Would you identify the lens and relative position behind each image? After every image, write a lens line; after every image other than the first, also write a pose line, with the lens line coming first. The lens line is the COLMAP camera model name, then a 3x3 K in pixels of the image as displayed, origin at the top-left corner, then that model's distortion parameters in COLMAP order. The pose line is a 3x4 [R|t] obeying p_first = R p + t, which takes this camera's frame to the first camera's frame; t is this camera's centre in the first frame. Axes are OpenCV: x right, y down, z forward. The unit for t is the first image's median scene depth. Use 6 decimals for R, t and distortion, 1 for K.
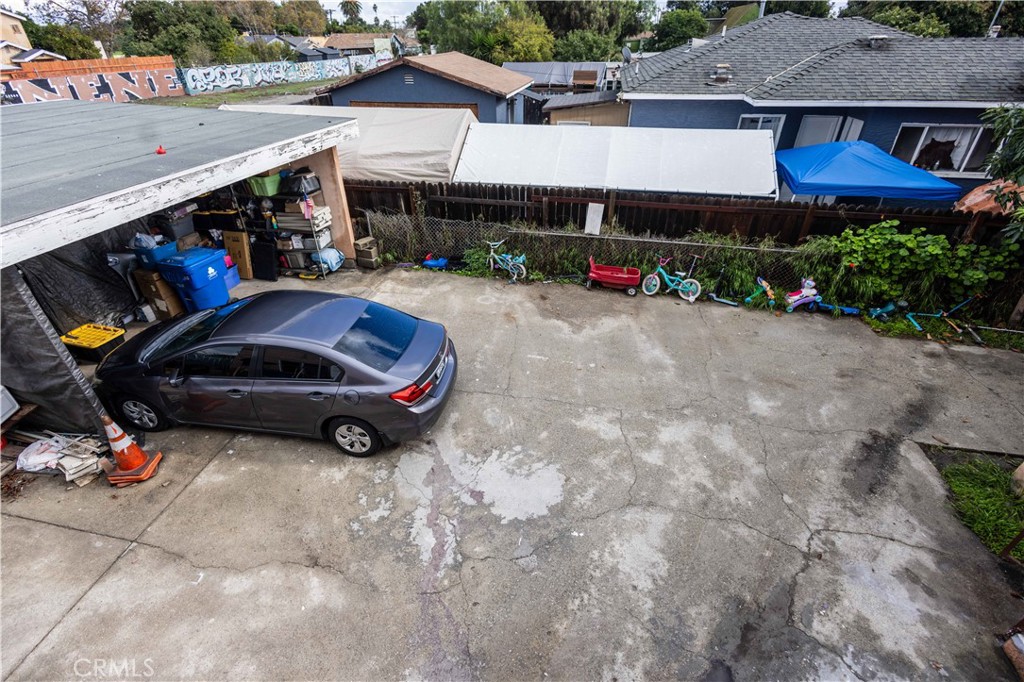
lens RADIAL K [[470.6, 0, 515.4], [0, 470.6, 339.7], [0, 0, 1]] dist [0.013256, -0.000676]
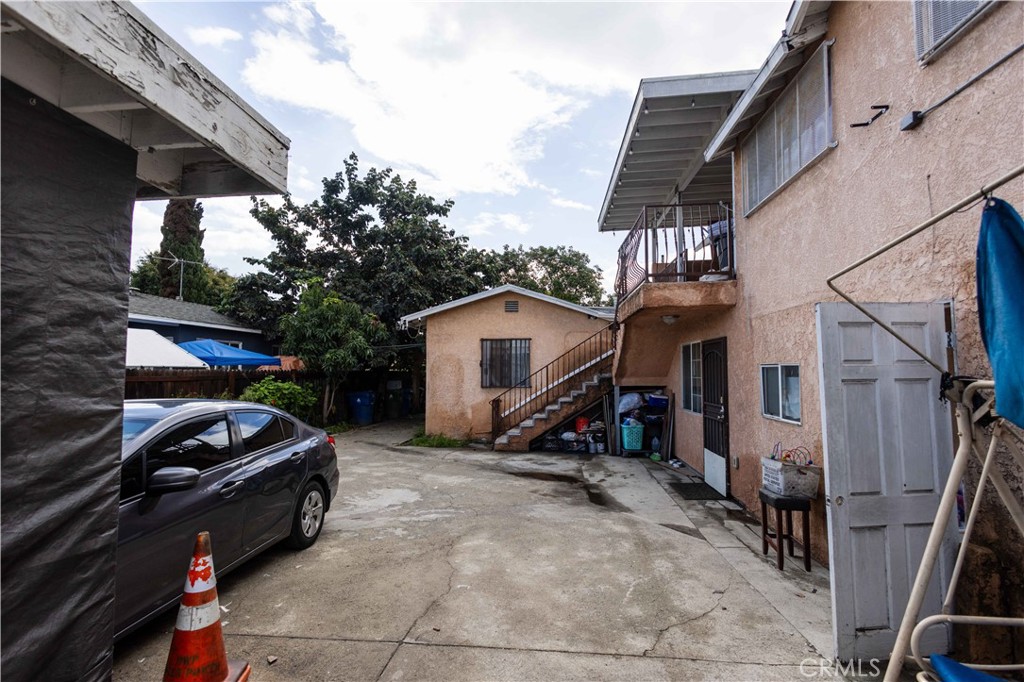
lens RADIAL K [[470.6, 0, 510.7], [0, 470.6, 343.2], [0, 0, 1]] dist [0.013256, -0.000676]
pose [[-0.076399, 0.066195, 0.994878, -1.307755], [0.536249, 0.843927, -0.014972, 0.167608], [-0.840595, 0.532358, -0.099972, 0.668718]]
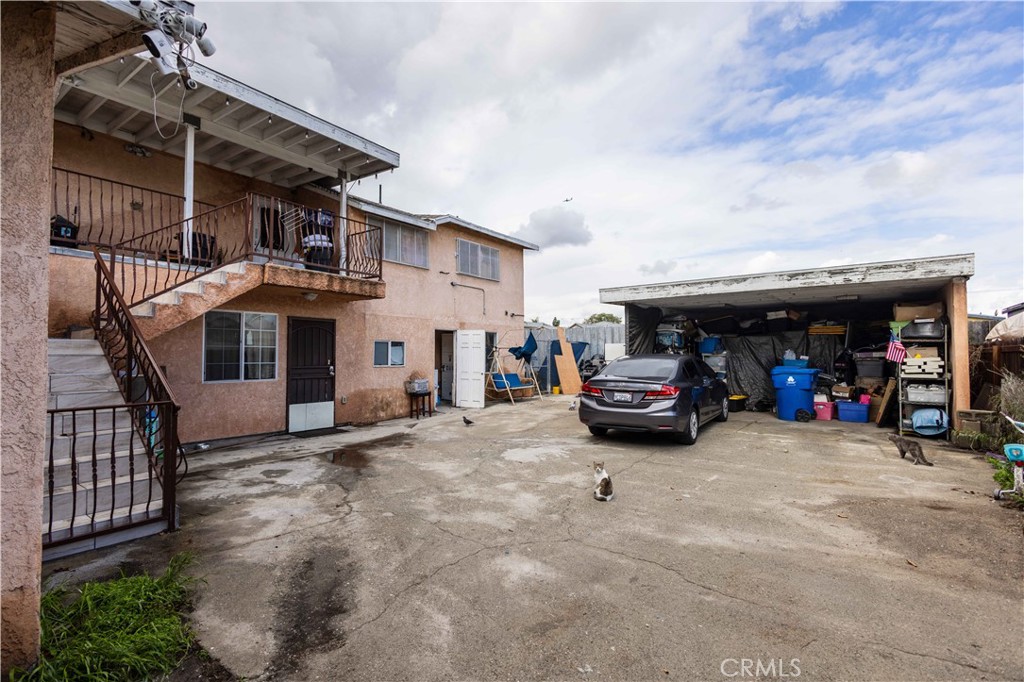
lens RADIAL K [[470.6, 0, 515.7], [0, 470.6, 346.3], [0, 0, 1]] dist [0.013256, -0.000676]
pose [[-0.443407, -0.013746, -0.896215, 1.279409], [-0.480990, 0.847369, 0.224975, -0.236267], [0.756333, 0.530826, -0.382341, 1.375526]]
